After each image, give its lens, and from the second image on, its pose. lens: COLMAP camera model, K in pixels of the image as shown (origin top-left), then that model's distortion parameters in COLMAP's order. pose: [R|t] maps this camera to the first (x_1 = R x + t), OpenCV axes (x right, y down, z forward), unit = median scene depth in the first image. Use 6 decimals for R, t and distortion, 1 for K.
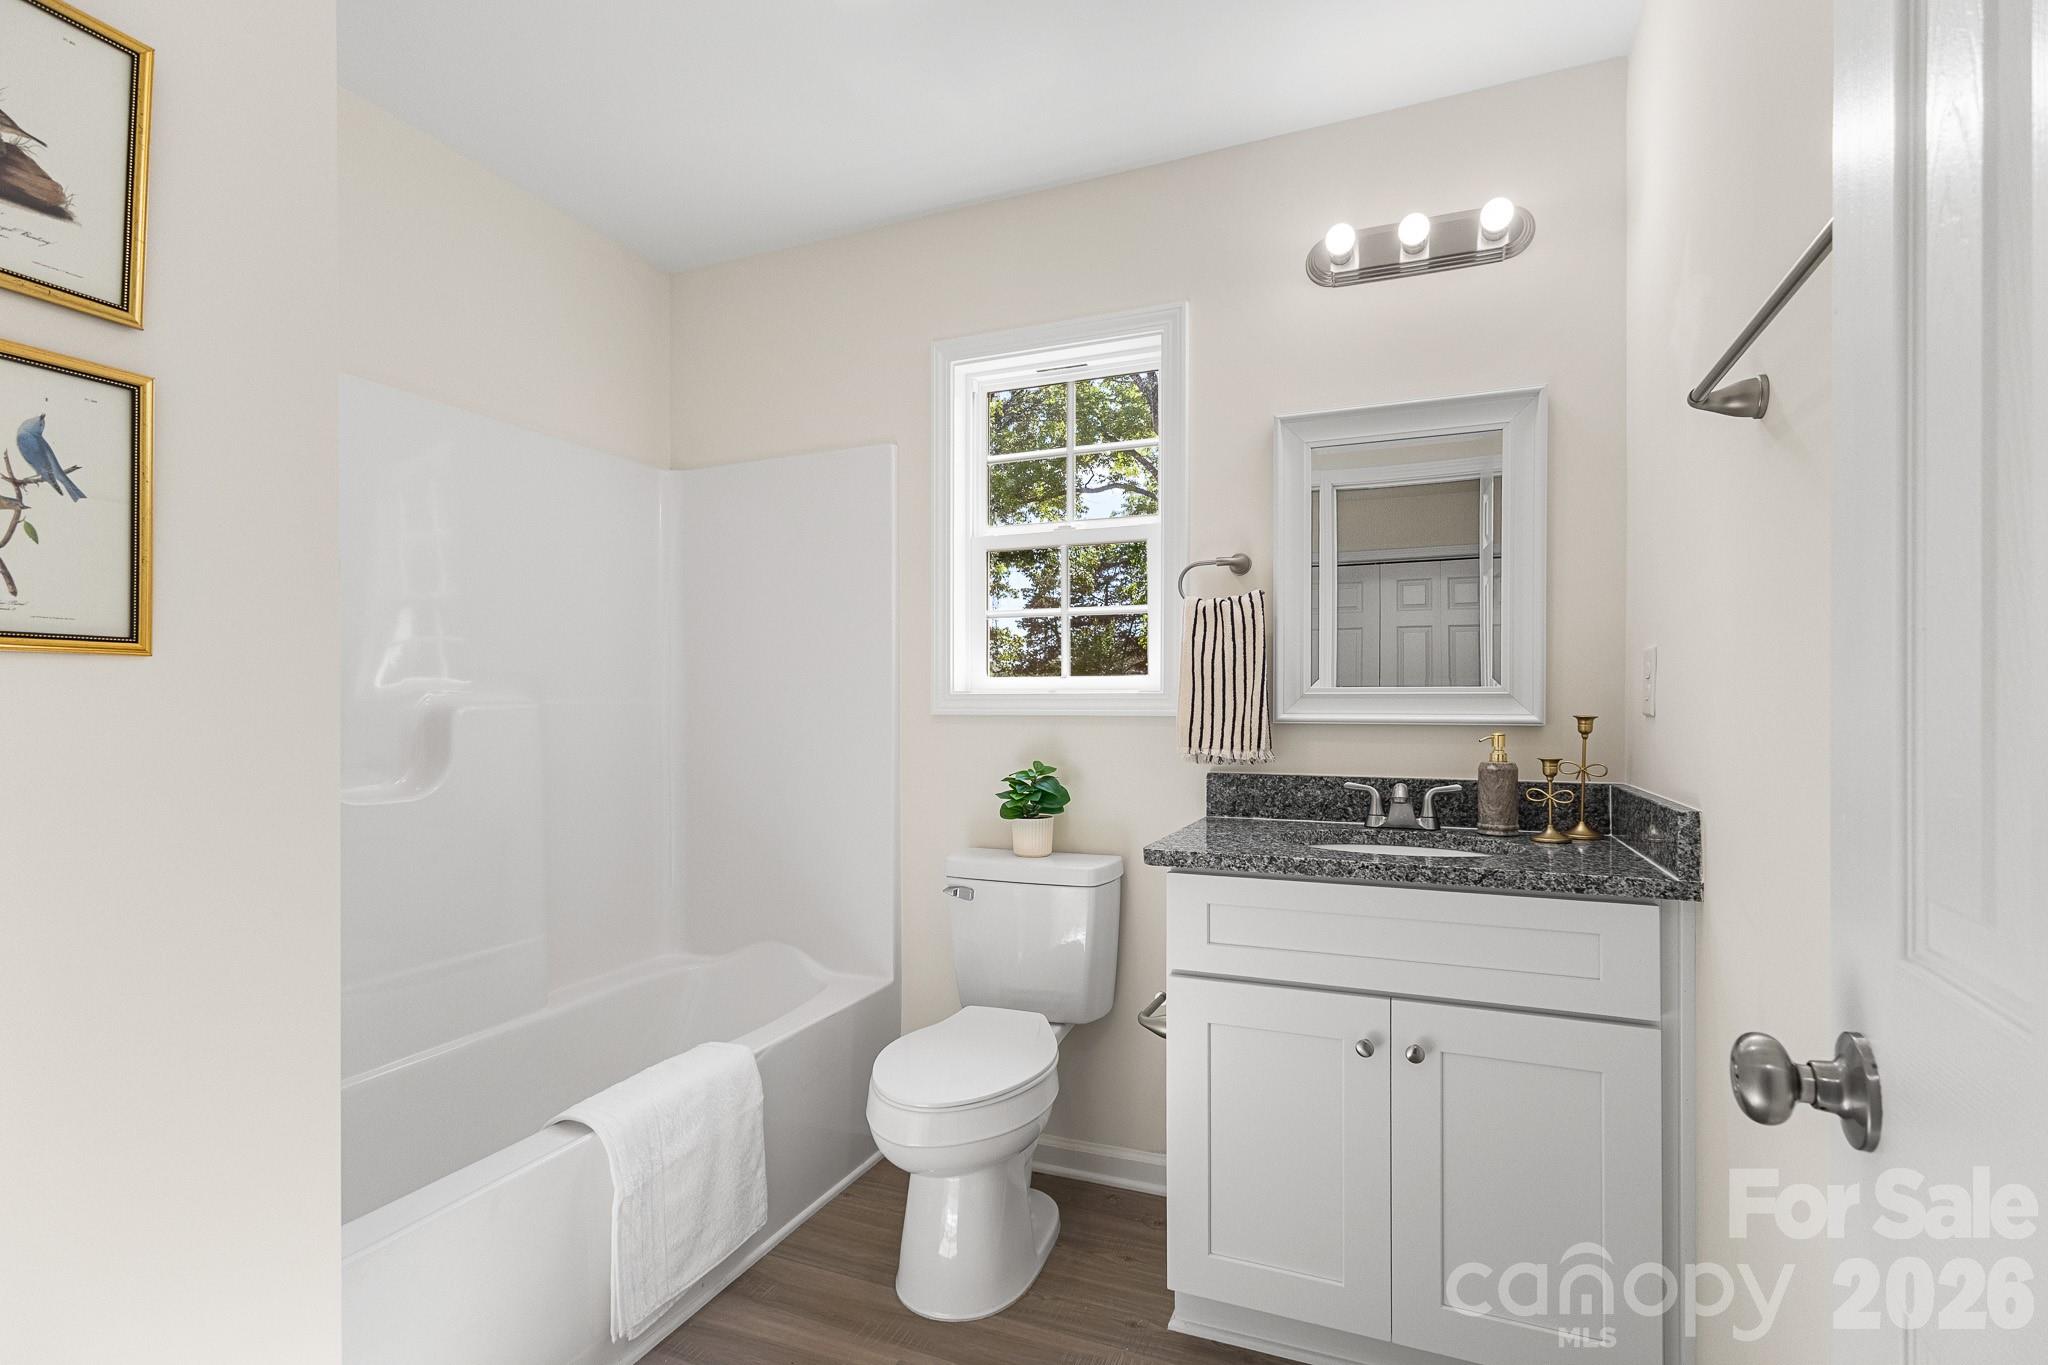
lens RADIAL K [[1145.4, 0, 1024.0], [0, 1145.4, 682.5], [0, 0, 1]] dist [0.000489, 0.000339]
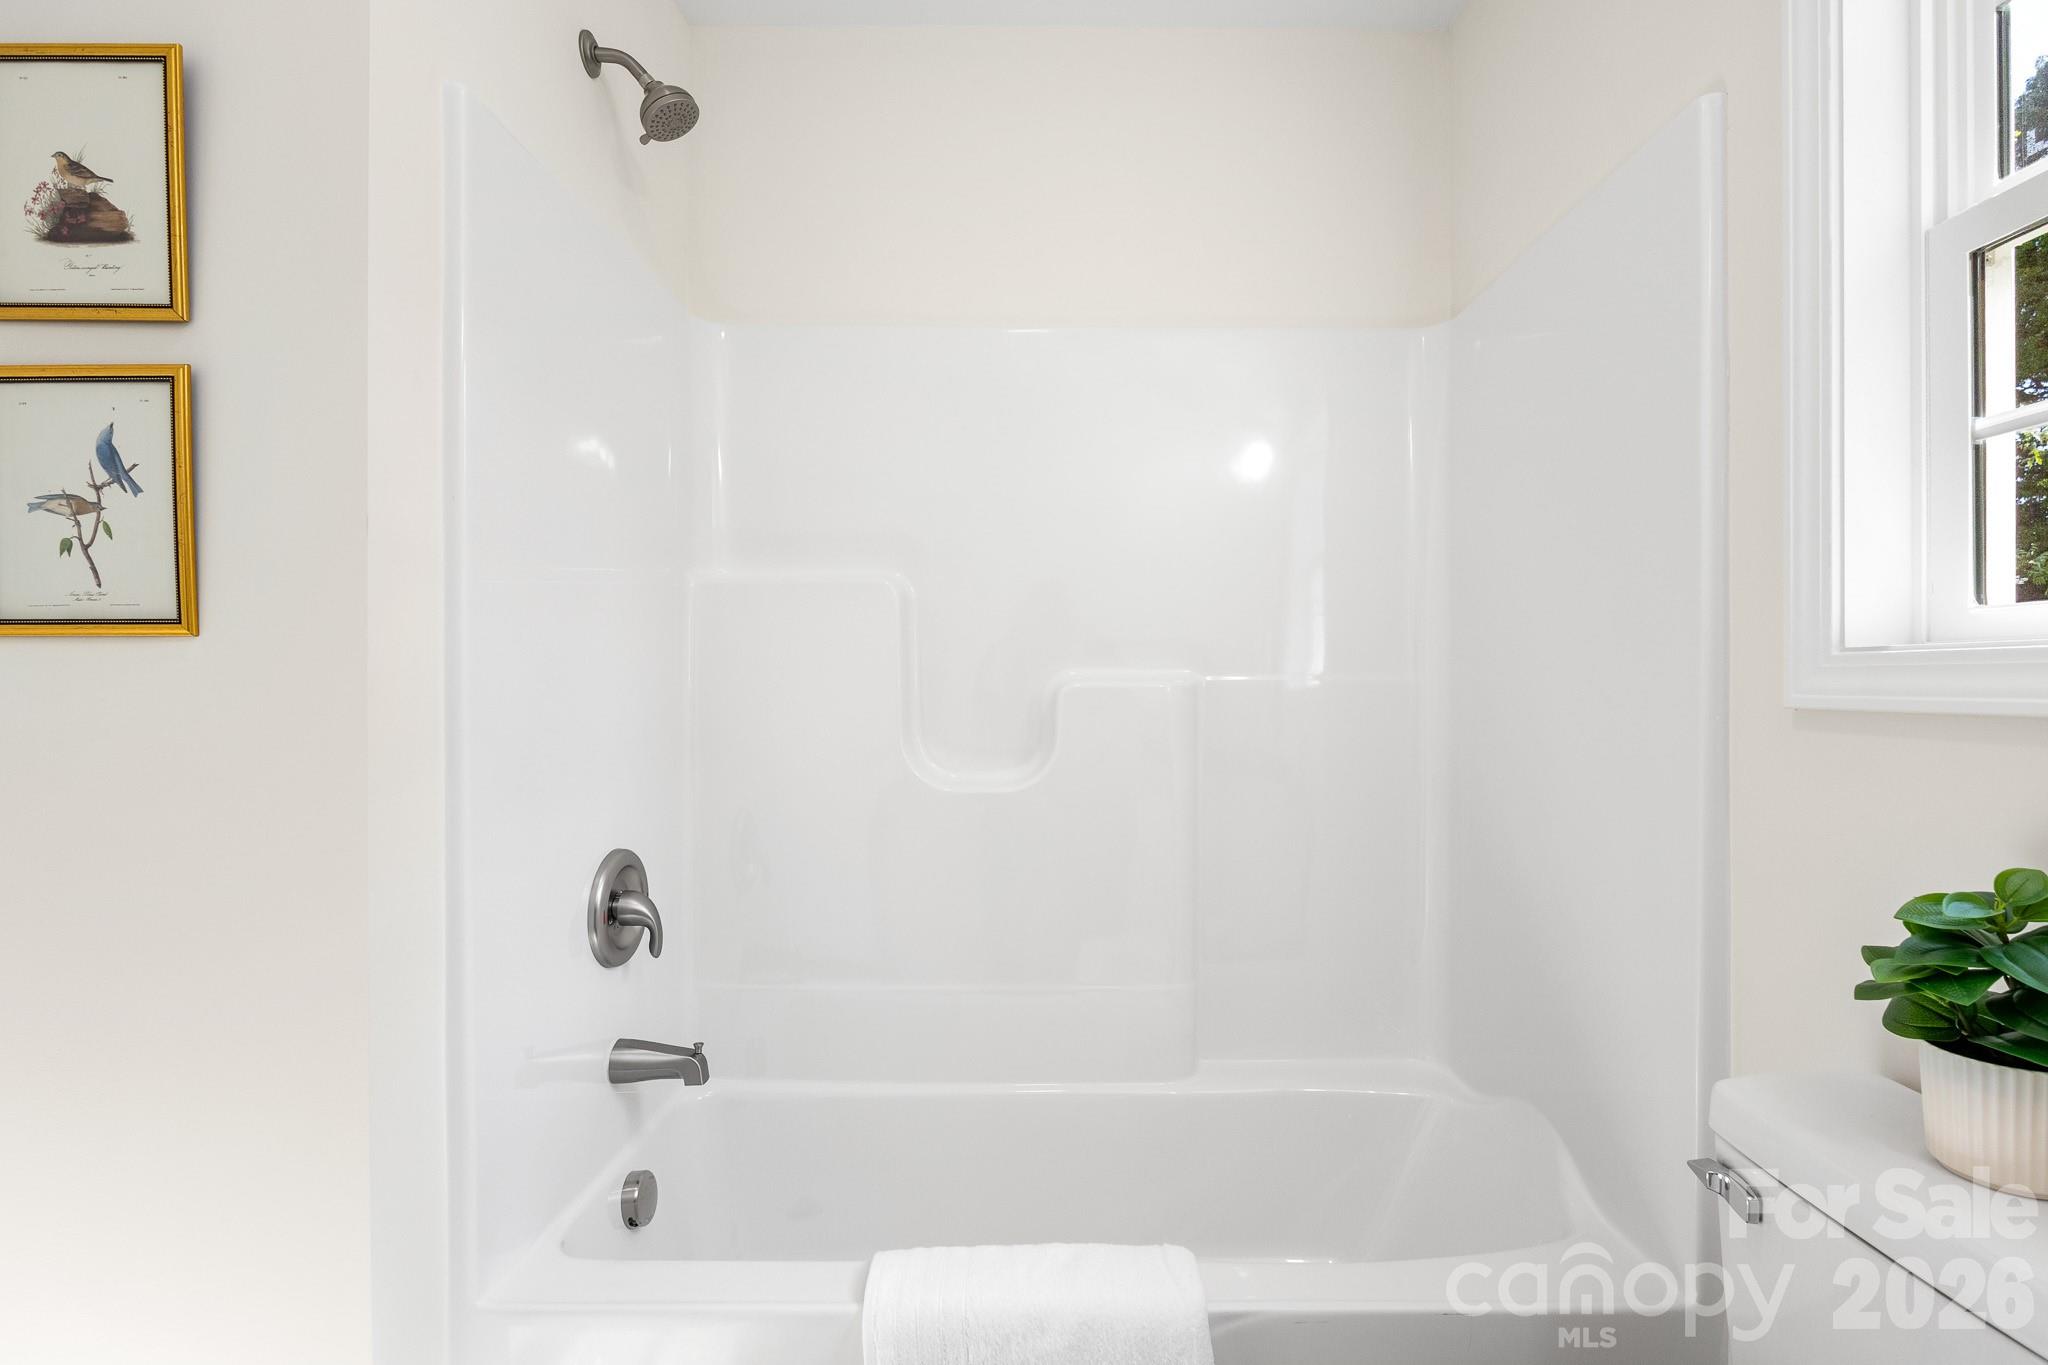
lens RADIAL K [[974.5, 0, 1024.0], [0, 974.5, 682.5], [0, 0, 1]] dist [-0.020911, 0.011690]
pose [[0.355649, -0.004983, -0.934606, 0.332688], [0.018097, 0.999835, 0.001555, 0.032948], [0.934444, -0.017467, 0.355681, 1.466507]]
